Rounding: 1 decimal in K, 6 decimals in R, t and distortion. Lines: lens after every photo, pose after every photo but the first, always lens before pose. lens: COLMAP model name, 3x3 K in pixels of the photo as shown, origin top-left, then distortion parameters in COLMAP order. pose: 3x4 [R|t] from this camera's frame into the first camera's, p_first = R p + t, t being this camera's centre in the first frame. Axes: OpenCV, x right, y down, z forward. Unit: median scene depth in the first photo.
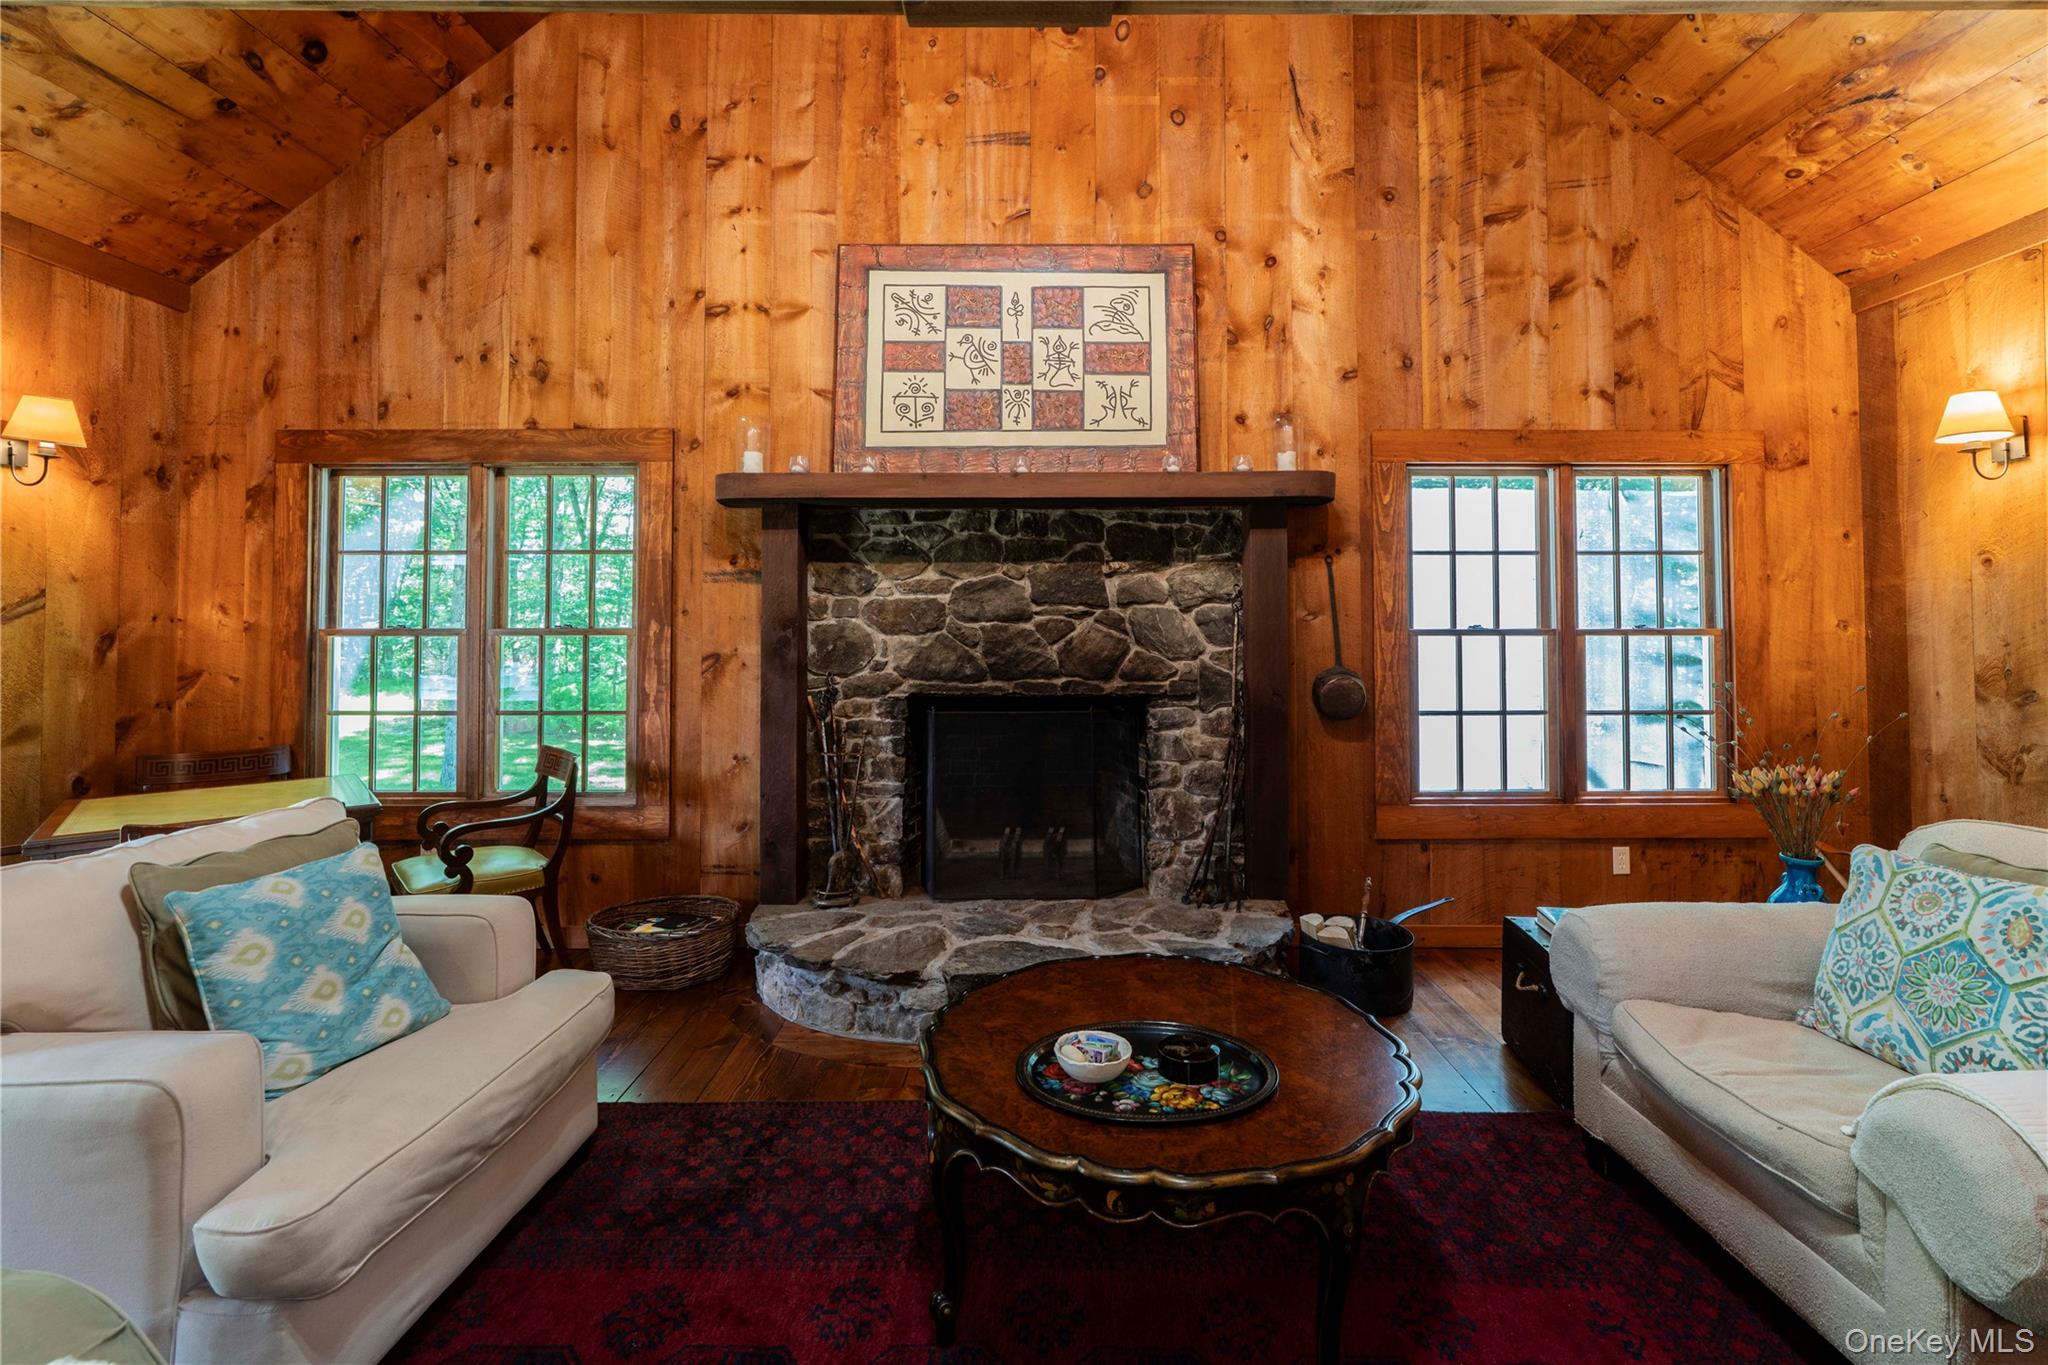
lens RADIAL K [[913.6, 0, 1029.7], [0, 913.6, 596.5], [0, 0, 1]] dist [-0.007038, 0.000196]
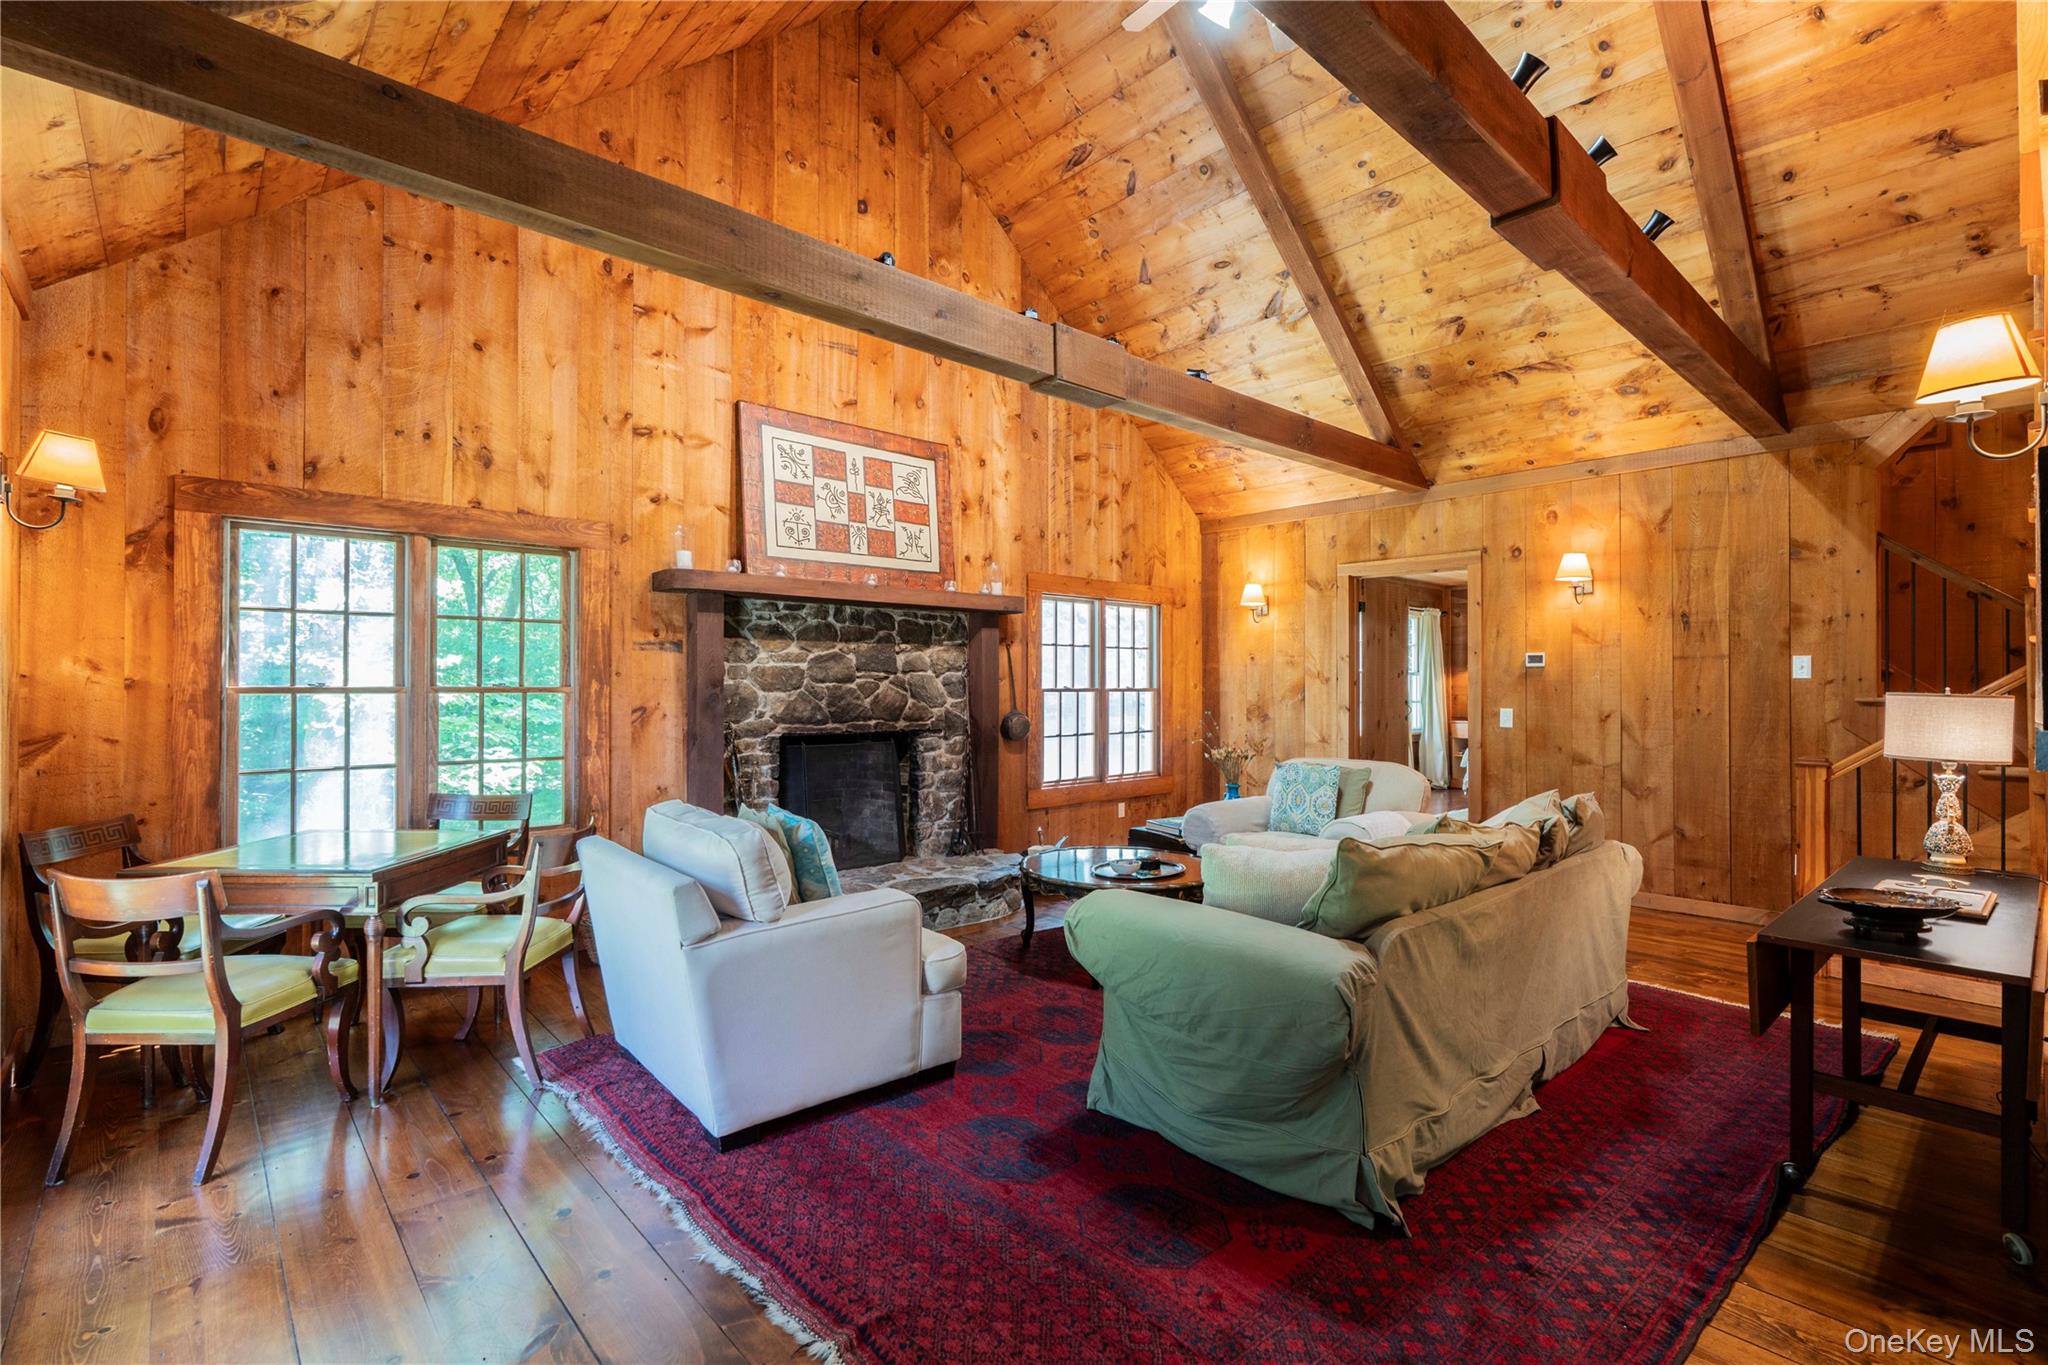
lens RADIAL K [[939.4, 0, 1028.6], [0, 939.4, 673.1], [0, 0, 1]] dist [-0.001164, 0.000210]
pose [[0.737438, 0.012019, 0.675308, -0.819606], [-0.022846, 0.999713, 0.007156, -0.005477], [-0.675028, -0.020705, 0.737501, -0.308238]]
